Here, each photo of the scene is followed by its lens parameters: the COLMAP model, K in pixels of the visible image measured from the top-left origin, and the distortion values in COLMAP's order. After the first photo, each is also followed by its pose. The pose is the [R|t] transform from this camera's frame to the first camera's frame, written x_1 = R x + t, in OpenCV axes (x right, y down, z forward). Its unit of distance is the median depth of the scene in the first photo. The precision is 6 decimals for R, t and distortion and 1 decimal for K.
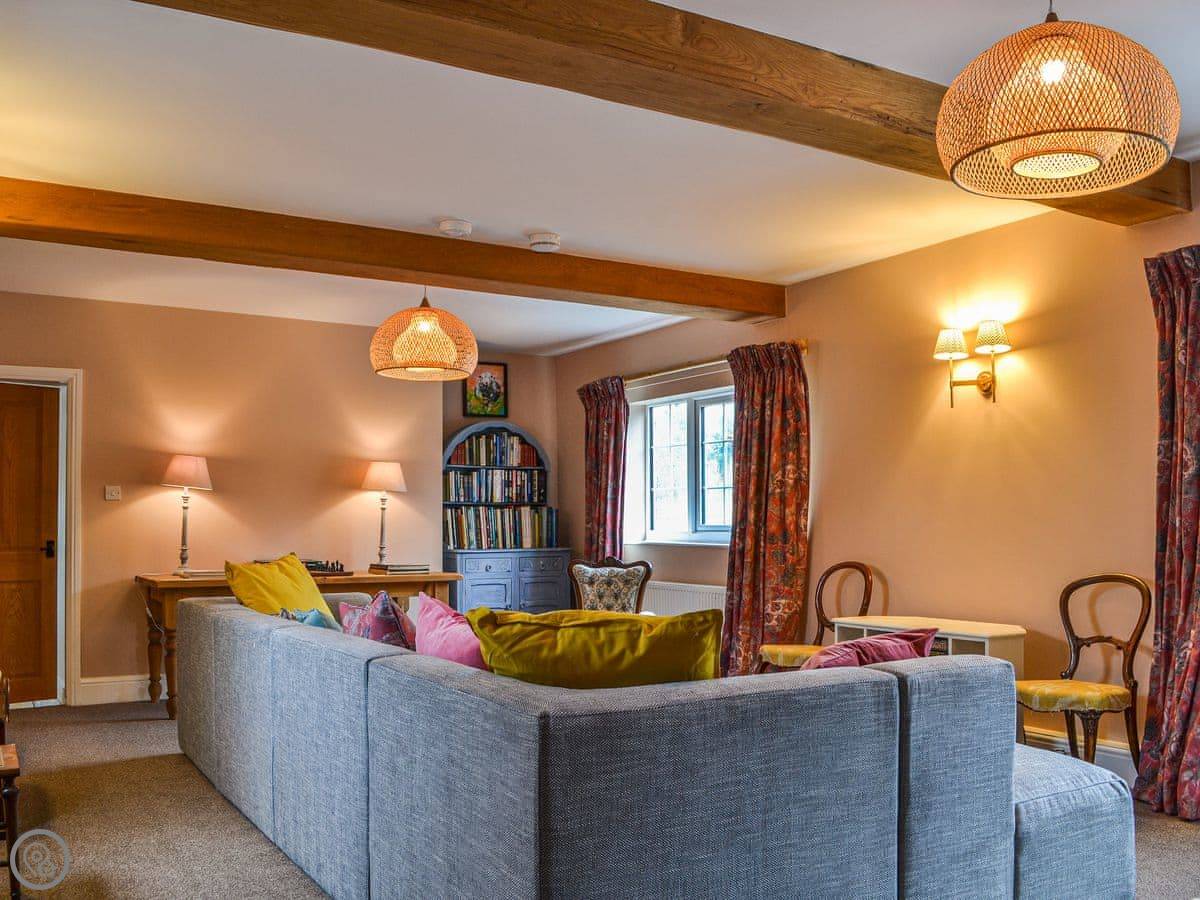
lens RADIAL K [[1126.0, 0, 593.7], [0, 1126.0, 461.7], [0, 0, 1]] dist [-0.086979, 0.000000]
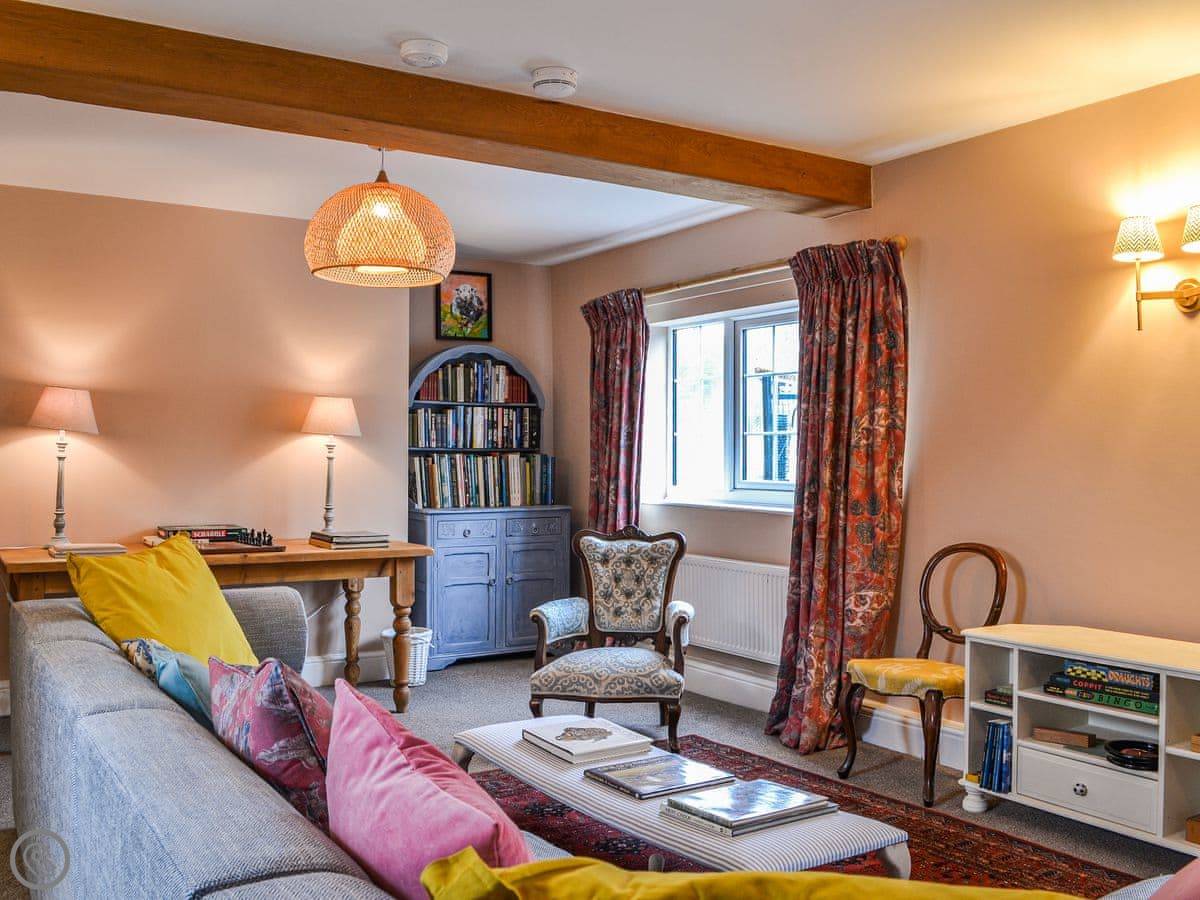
lens RADIAL K [[1126.0, 0, 600.1], [0, 1126.0, 440.3], [0, 0, 1]] dist [-0.086979, 0.000000]
pose [[0.999606, 0.007646, 0.027012, -0.027122], [-0.008799, 0.999043, 0.042848, -0.005320], [-0.026659, -0.043069, 0.998716, 0.259973]]
